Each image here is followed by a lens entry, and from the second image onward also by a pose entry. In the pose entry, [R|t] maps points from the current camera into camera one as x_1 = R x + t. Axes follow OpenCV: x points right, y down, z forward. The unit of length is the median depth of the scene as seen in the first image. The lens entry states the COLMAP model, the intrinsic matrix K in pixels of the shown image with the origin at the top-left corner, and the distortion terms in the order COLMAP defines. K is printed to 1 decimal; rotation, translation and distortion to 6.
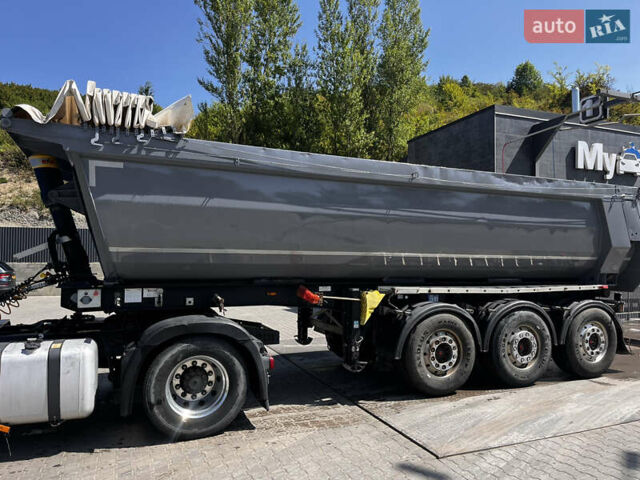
lens RADIAL K [[491.9, 0, 321.0], [0, 491.9, 240.9], [0, 0, 1]] dist [0.026401, -0.009075]
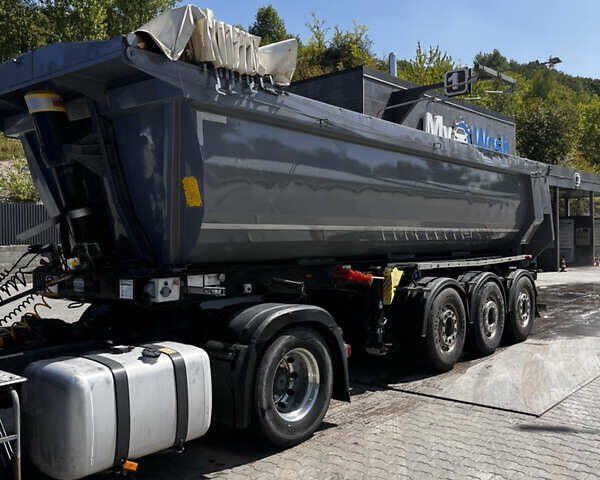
lens RADIAL K [[620.9, 0, 299.5], [0, 620.9, 240.1], [0, 0, 1]] dist [0.025557, 0.000000]
pose [[0.885968, -0.020823, 0.463278, -0.608272], [0.001871, 0.999144, 0.041331, -0.000445], [-0.463742, -0.035751, 0.885249, 0.040374]]
